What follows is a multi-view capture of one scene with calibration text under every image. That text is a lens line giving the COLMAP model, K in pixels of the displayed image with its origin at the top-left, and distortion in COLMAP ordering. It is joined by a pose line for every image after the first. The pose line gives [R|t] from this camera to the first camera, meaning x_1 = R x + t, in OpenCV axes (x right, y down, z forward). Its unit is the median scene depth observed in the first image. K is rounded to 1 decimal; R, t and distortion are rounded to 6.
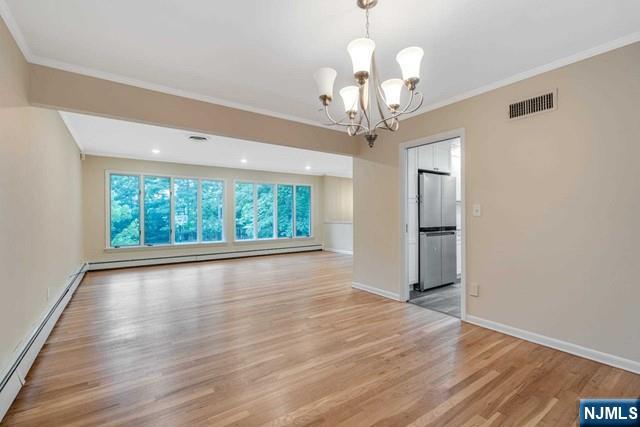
lens RADIAL K [[290.0, 0, 320.0], [0, 290.0, 213.5], [0, 0, 1]] dist [-0.001914, -0.000633]
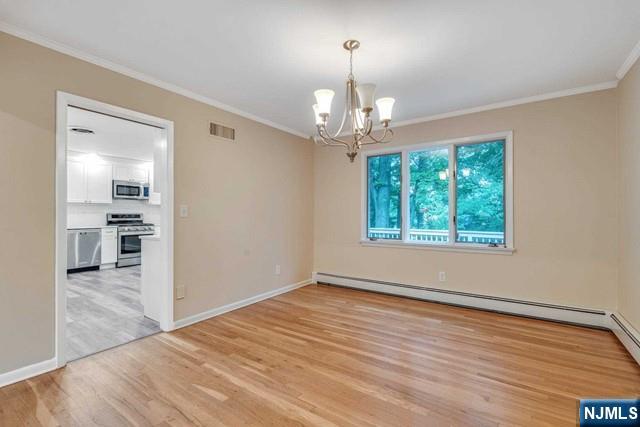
lens RADIAL K [[287.3, 0, 321.7], [0, 287.3, 212.1], [0, 0, 1]] dist [-0.001214, -0.000252]
pose [[-0.345375, 0.010571, 0.938405, -0.632075], [0.000028, 0.999937, -0.011254, 0.003107], [-0.938465, -0.003860, -0.345353, 1.027963]]
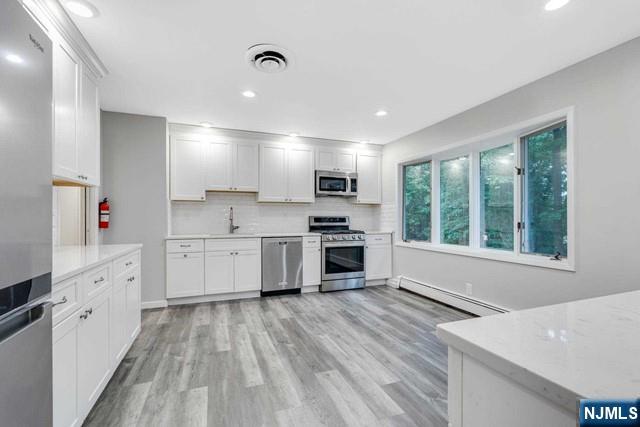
lens RADIAL K [[282.7, 0, 318.8], [0, 282.7, 217.2], [0, 0, 1]] dist [0.000314, 0.000045]
pose [[0.257712, 0.007896, 0.966189, 0.579976], [-0.000807, 0.999968, -0.007956, 0.008672], [-0.966221, 0.001271, 0.257710, 1.378657]]
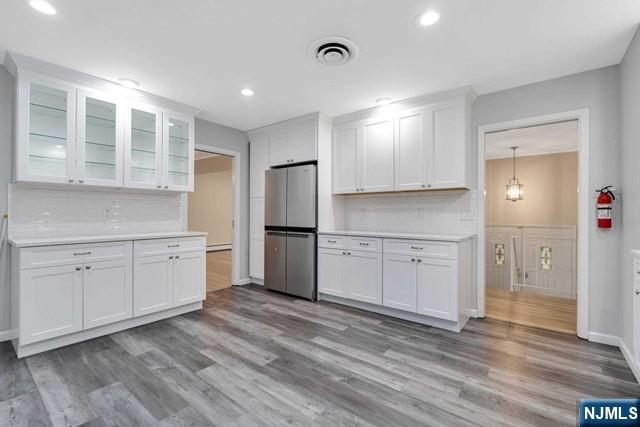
lens RADIAL K [[283.5, 0, 320.7], [0, 283.5, 213.2], [0, 0, 1]] dist [-0.000416, -0.000013]
pose [[0.282540, 0.006248, -0.959235, 2.174582], [-0.005666, 0.999972, 0.004844, 0.001189], [0.959239, 0.004066, 0.282567, 1.468286]]
